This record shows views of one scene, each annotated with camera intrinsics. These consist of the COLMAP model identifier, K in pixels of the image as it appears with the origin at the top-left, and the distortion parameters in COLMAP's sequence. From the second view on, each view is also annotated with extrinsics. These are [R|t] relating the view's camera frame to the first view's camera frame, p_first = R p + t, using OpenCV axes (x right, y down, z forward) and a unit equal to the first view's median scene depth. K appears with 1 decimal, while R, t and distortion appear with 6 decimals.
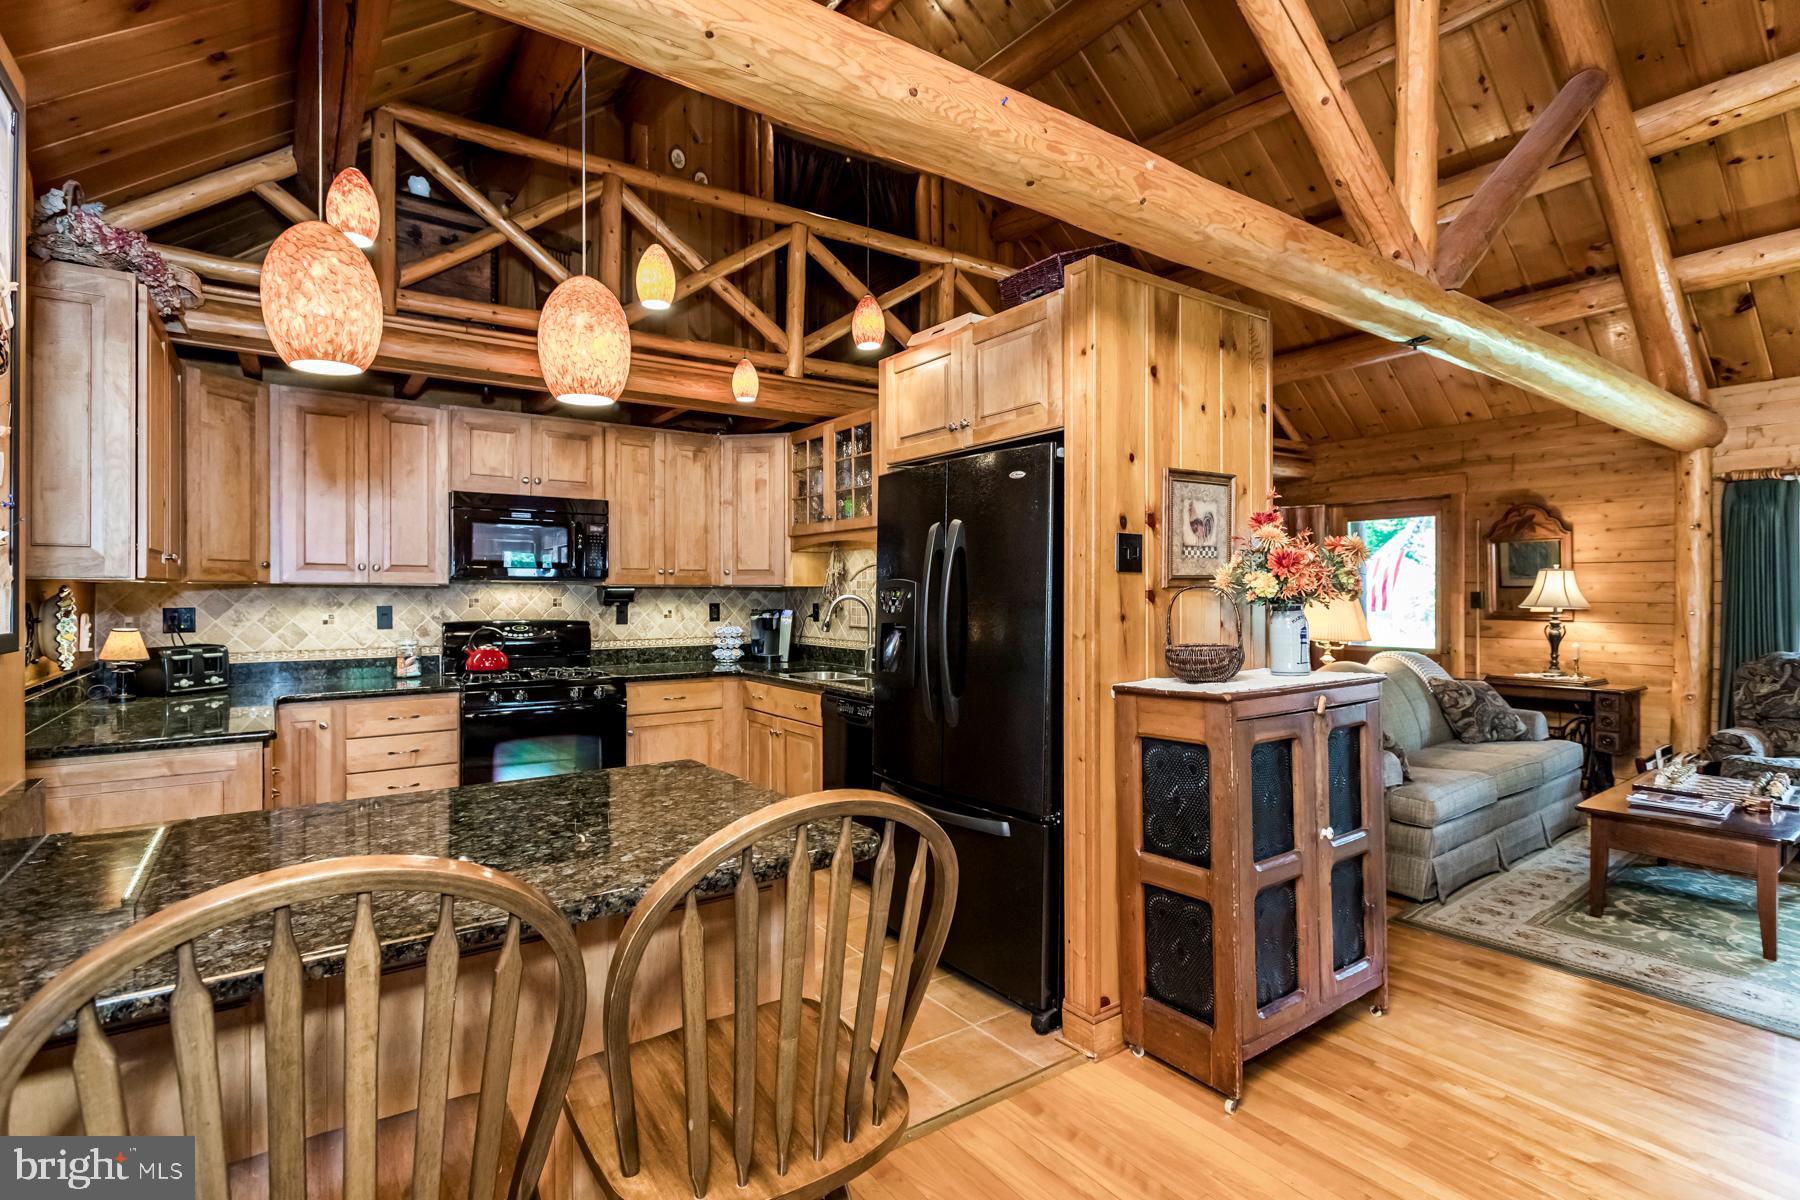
lens RADIAL K [[819.2, 0, 850.0], [0, 819.2, 590.7], [0, 0, 1]] dist [0.006436, -0.003139]
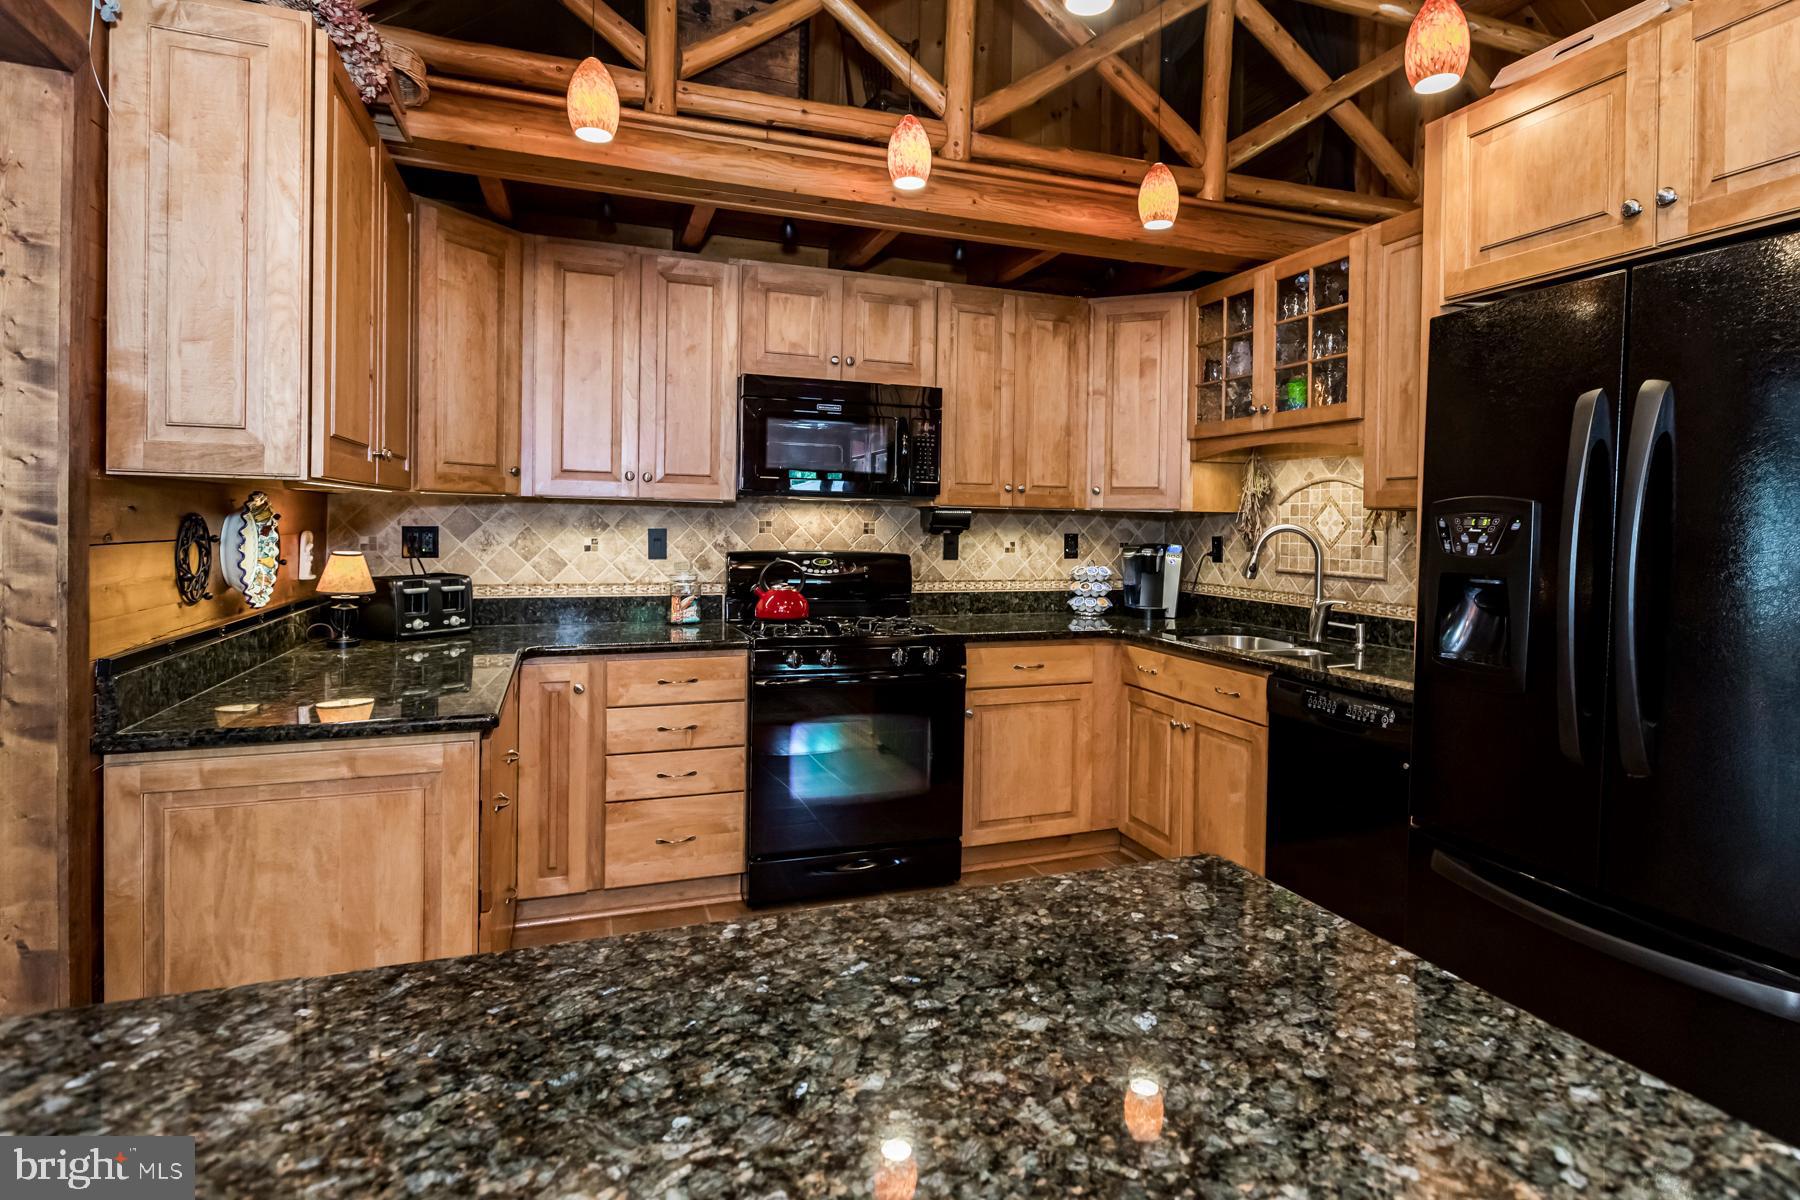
lens RADIAL K [[923.9, 0, 950.9], [0, 923.9, 531.0], [0, 0, 1]] dist [-0.002198, 0.002205]
pose [[0.976596, 0.018684, -0.214268, -0.117666], [-0.016397, 0.999788, 0.012448, 0.005581], [0.214455, -0.008643, 0.976696, 0.221000]]
